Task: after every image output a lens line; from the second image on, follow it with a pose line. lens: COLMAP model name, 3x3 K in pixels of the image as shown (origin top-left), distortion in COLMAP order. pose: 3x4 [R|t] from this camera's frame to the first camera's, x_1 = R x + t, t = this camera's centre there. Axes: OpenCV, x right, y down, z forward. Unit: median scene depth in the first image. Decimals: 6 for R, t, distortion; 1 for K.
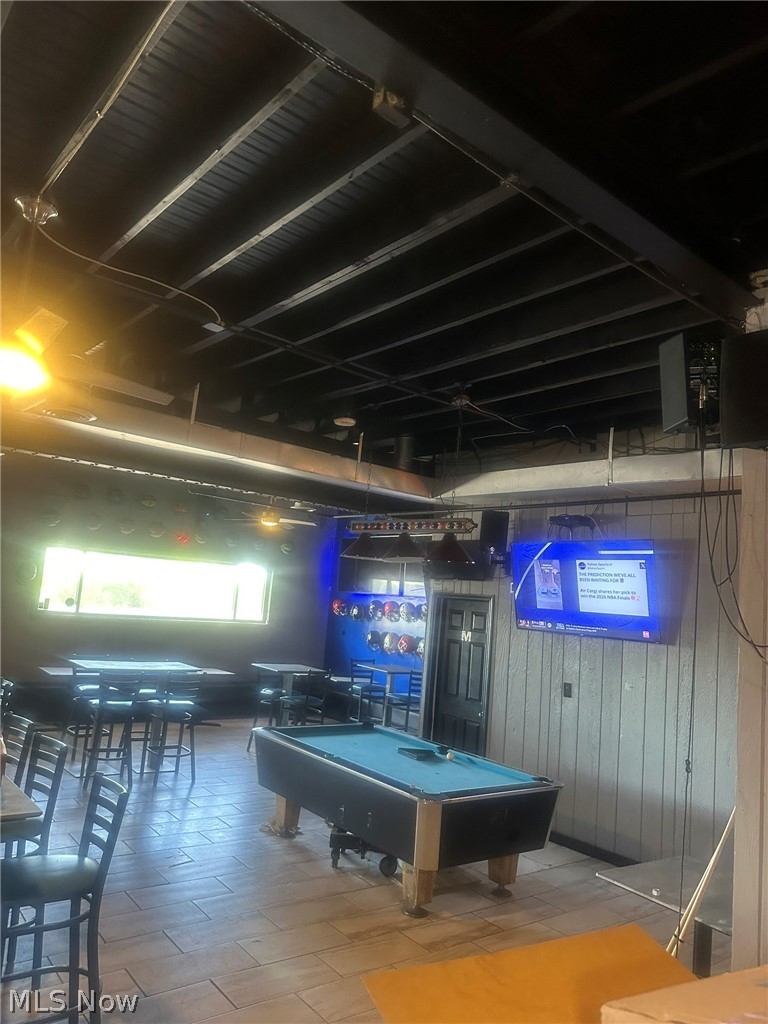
lens RADIAL K [[722.4, 0, 385.9], [0, 722.4, 516.6], [0, 0, 1]] dist [0.069117, -0.081943]
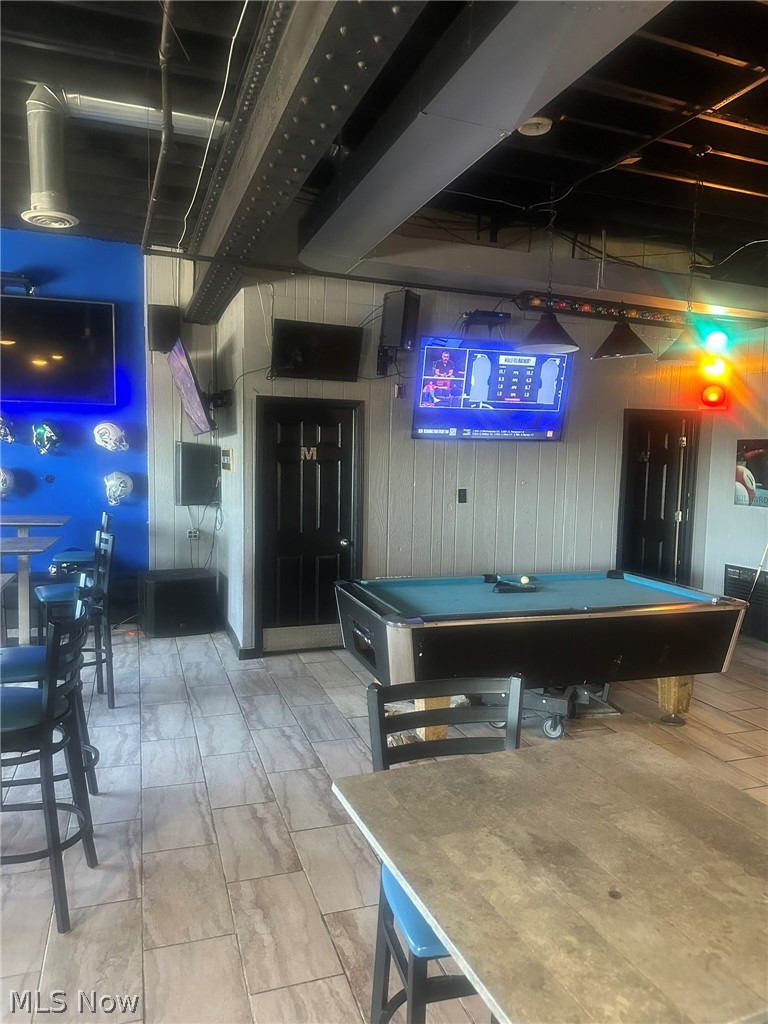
lens RADIAL K [[722.4, 0, 373.3], [0, 722.4, 525.3], [0, 0, 1]] dist [0.069117, -0.081943]
pose [[0.333967, -0.176508, 0.925911, -0.704731], [-0.104215, 0.969374, 0.222383, 0.071760], [-0.936806, -0.170762, 0.305344, 0.808726]]
